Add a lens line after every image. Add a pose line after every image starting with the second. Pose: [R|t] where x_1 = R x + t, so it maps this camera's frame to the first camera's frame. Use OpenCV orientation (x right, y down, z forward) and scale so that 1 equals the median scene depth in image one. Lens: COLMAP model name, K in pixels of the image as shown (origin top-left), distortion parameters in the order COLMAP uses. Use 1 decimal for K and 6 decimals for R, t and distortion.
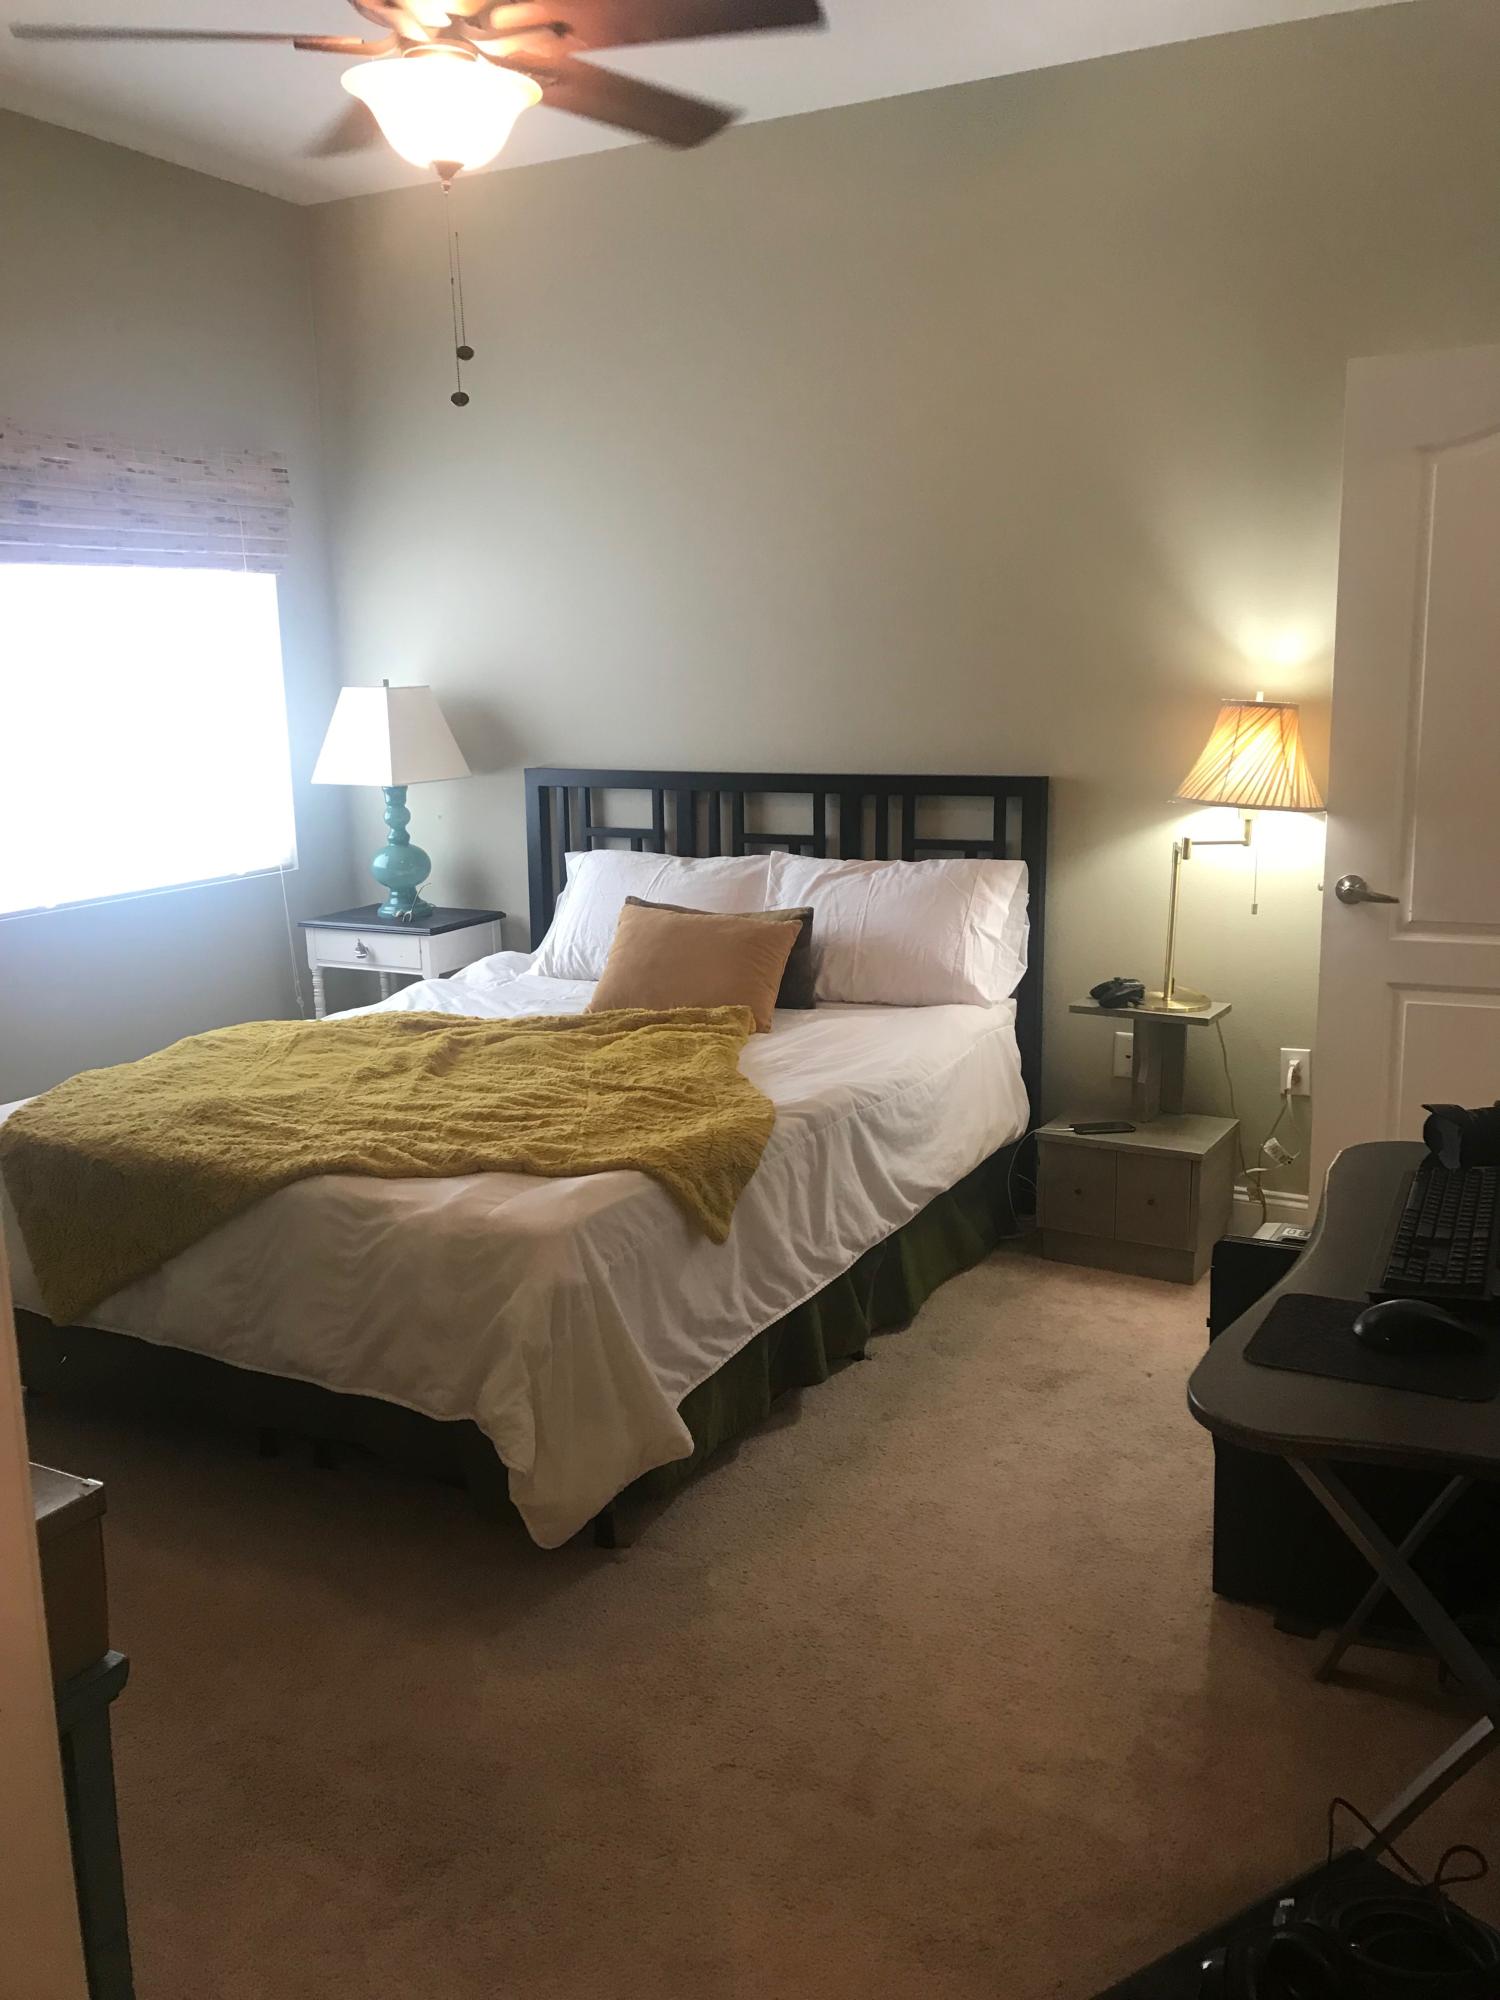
lens RADIAL K [[1641.3, 0, 750.0], [0, 1641.3, 1000.0], [0, 0, 1]] dist [0.013655, 0.008481]
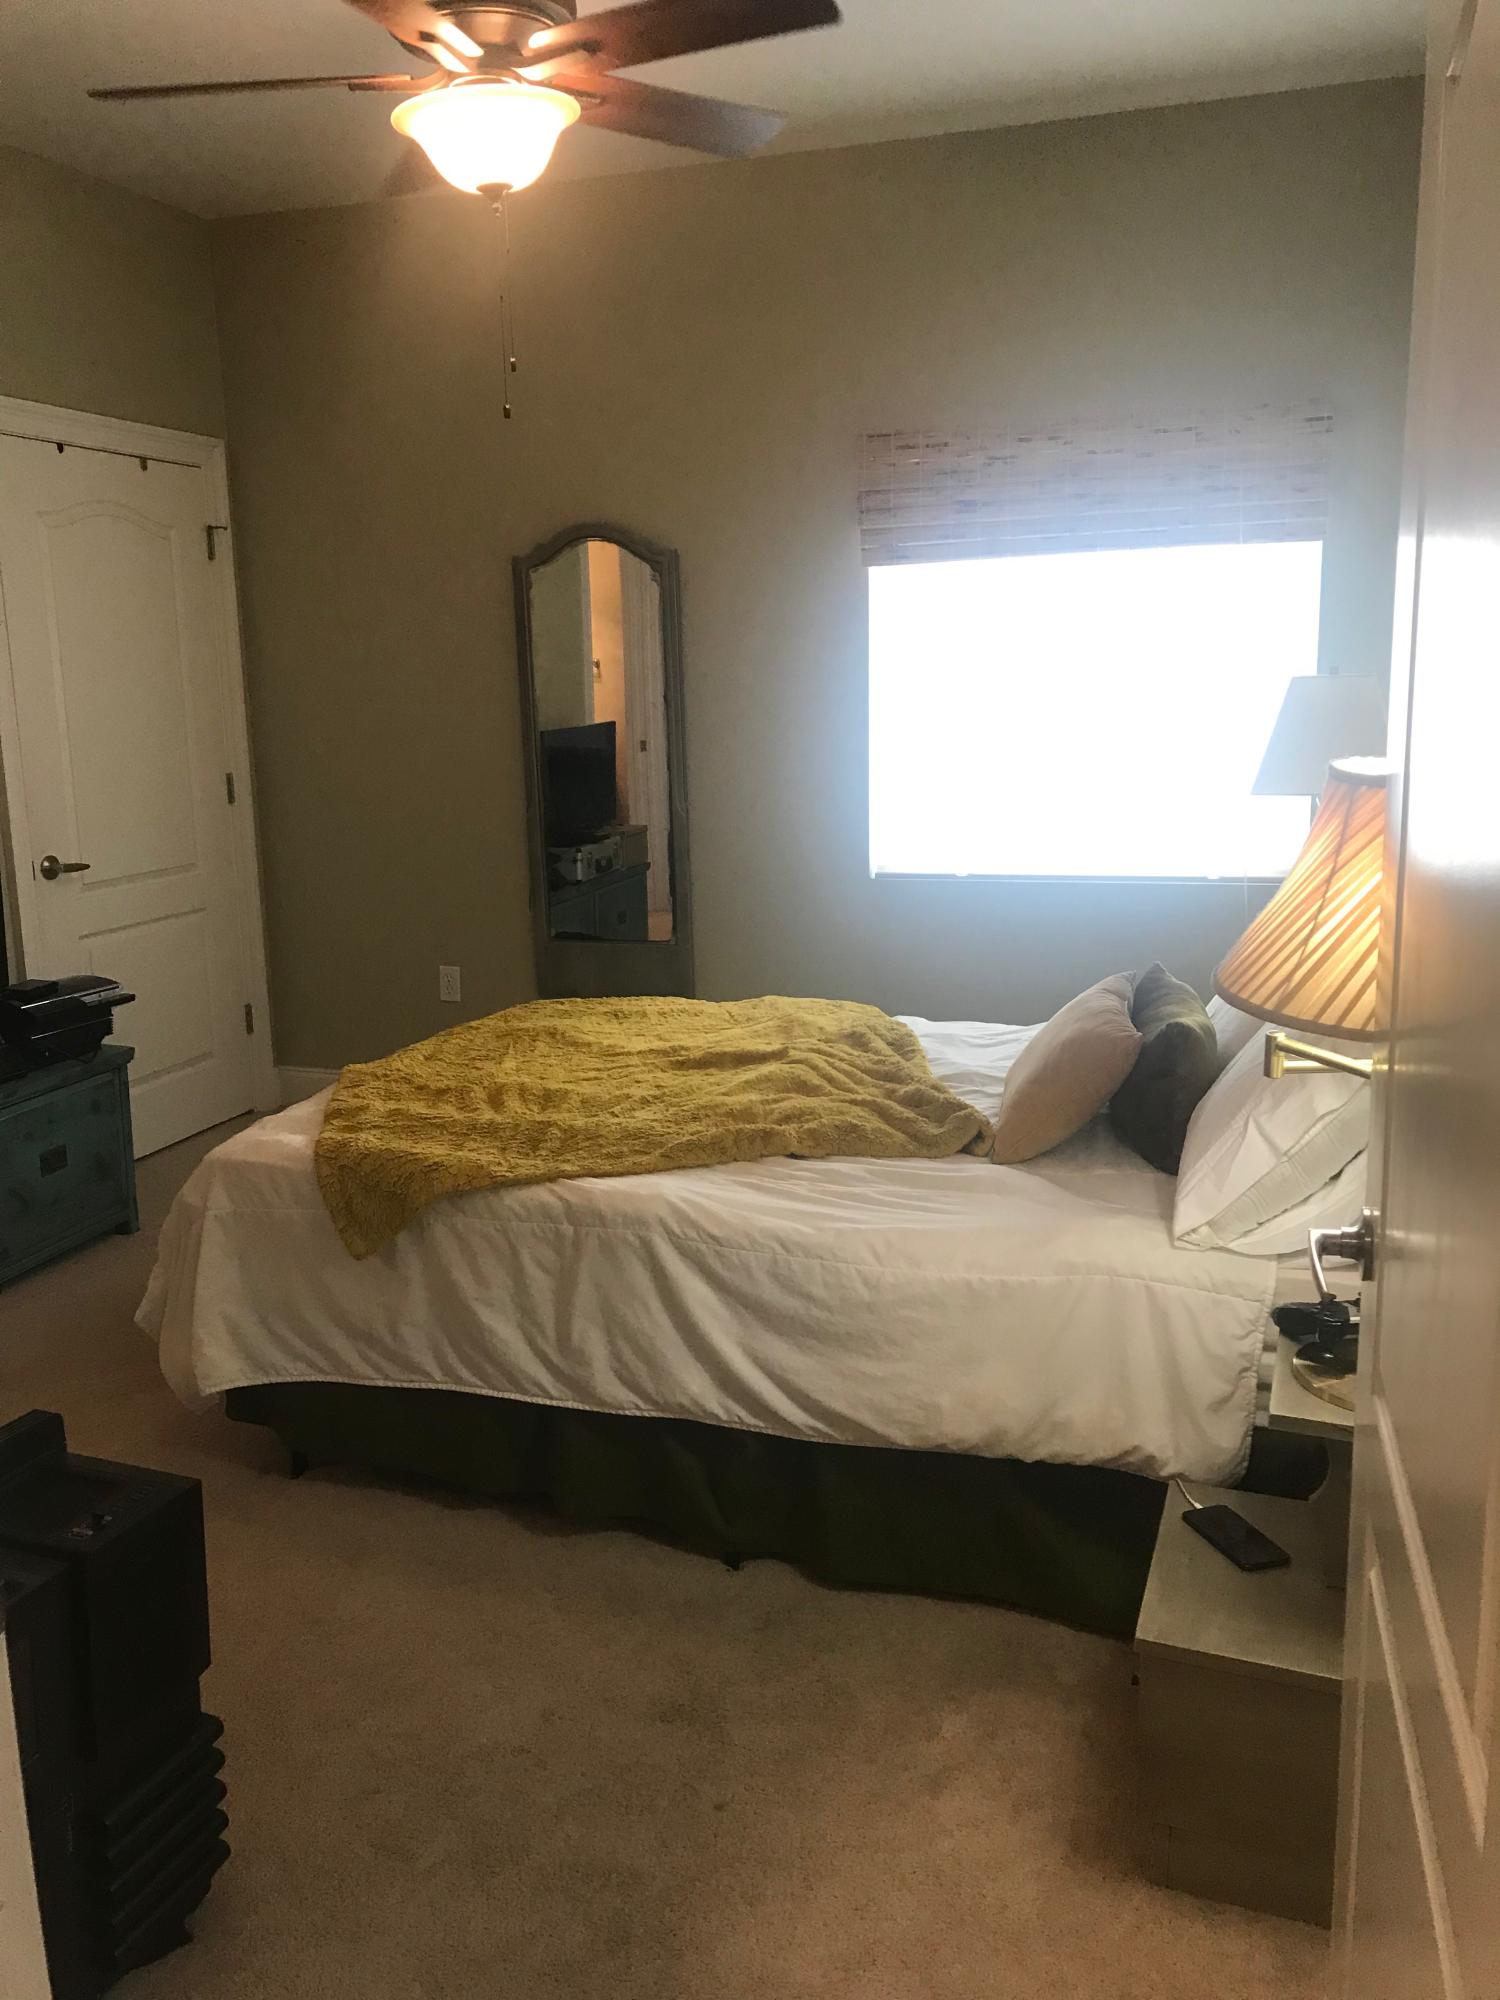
lens RADIAL K [[1641.3, 0, 750.0], [0, 1641.3, 1000.0], [0, 0, 1]] dist [0.013655, 0.008481]
pose [[0.165814, 0.209088, -0.963736, 0.647549], [-0.184024, 0.966659, 0.178060, -0.151967], [0.968835, 0.147825, 0.198763, 0.697139]]
